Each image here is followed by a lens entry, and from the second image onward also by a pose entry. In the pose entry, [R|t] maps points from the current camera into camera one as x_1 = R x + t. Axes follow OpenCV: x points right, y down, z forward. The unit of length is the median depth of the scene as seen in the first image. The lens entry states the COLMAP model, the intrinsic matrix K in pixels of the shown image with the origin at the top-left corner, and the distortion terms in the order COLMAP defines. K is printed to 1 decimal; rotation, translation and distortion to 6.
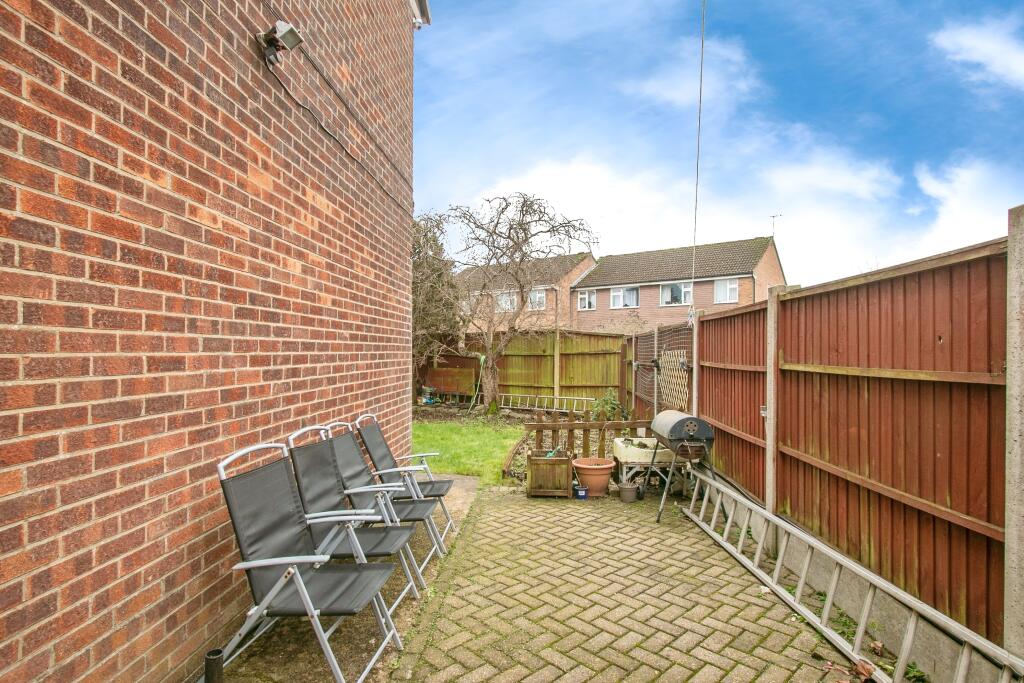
lens RADIAL K [[527.1, 0, 512.5], [0, 527.1, 346.0], [0, 0, 1]] dist [-0.001397, -0.000007]
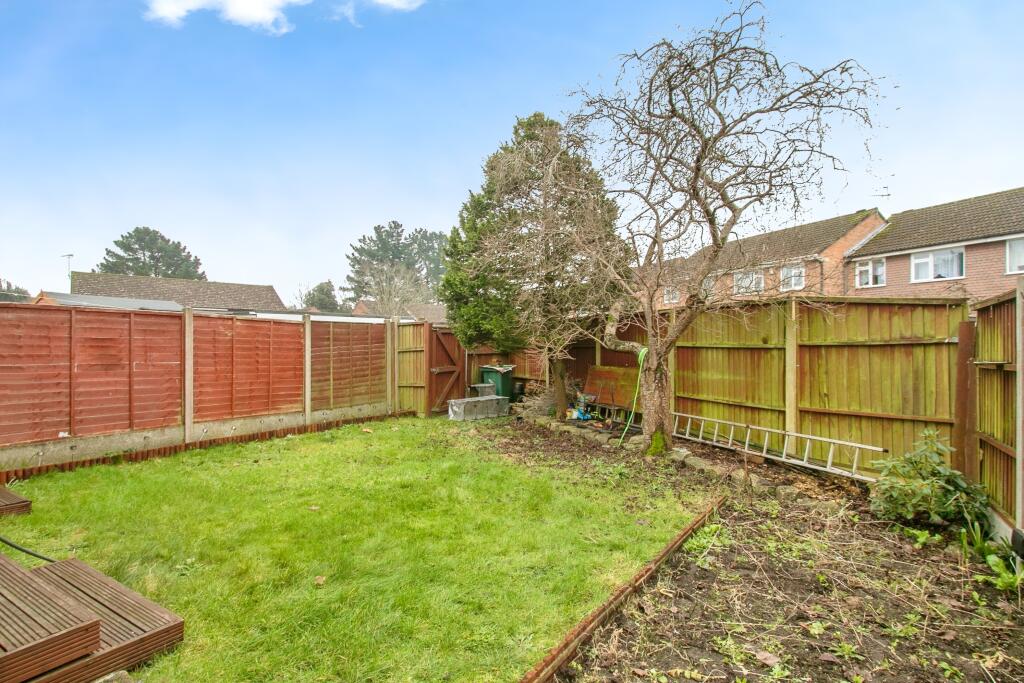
lens RADIAL K [[501.5, 0, 512.5], [0, 501.5, 340.3], [0, 0, 1]] dist [-0.022024, 0.000336]
pose [[0.882577, -0.000291, -0.470169, 0.074132], [0.000853, 0.999999, 0.000984, 0.009364], [0.470168, -0.001270, 0.882576, 0.465553]]
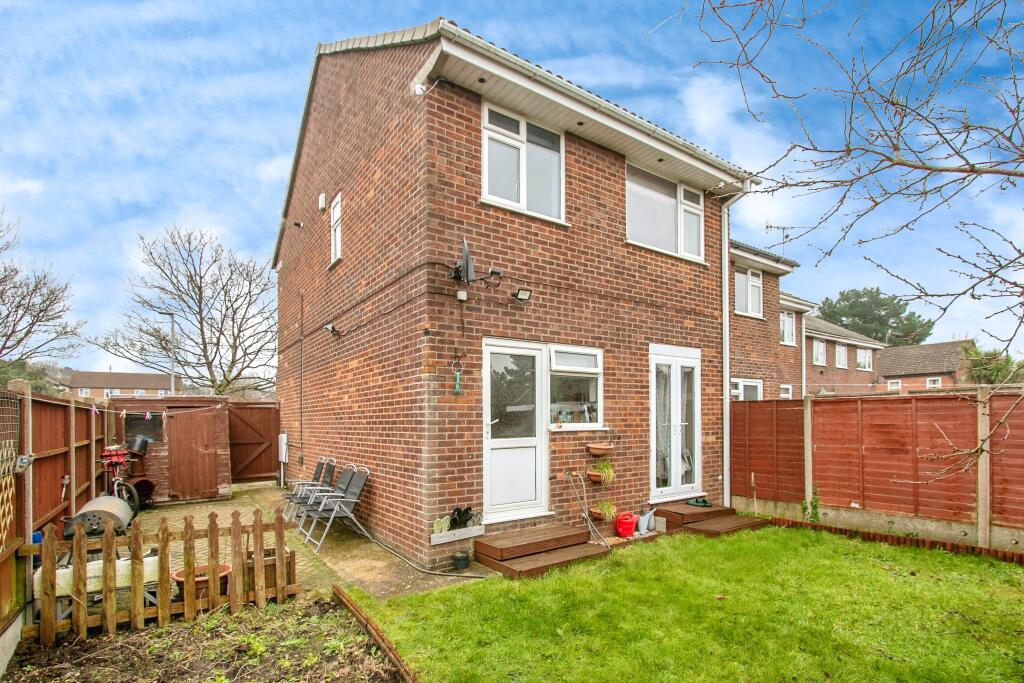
lens RADIAL K [[501.5, 0, 519.3], [0, 501.5, 424.5], [0, 0, 1]] dist [-0.022024, 0.000336]
pose [[-0.782619, 0.001724, -0.622498, 0.279513], [0.009555, 0.999912, -0.009243, 0.007260], [0.622427, -0.013181, -0.782567, 2.127674]]
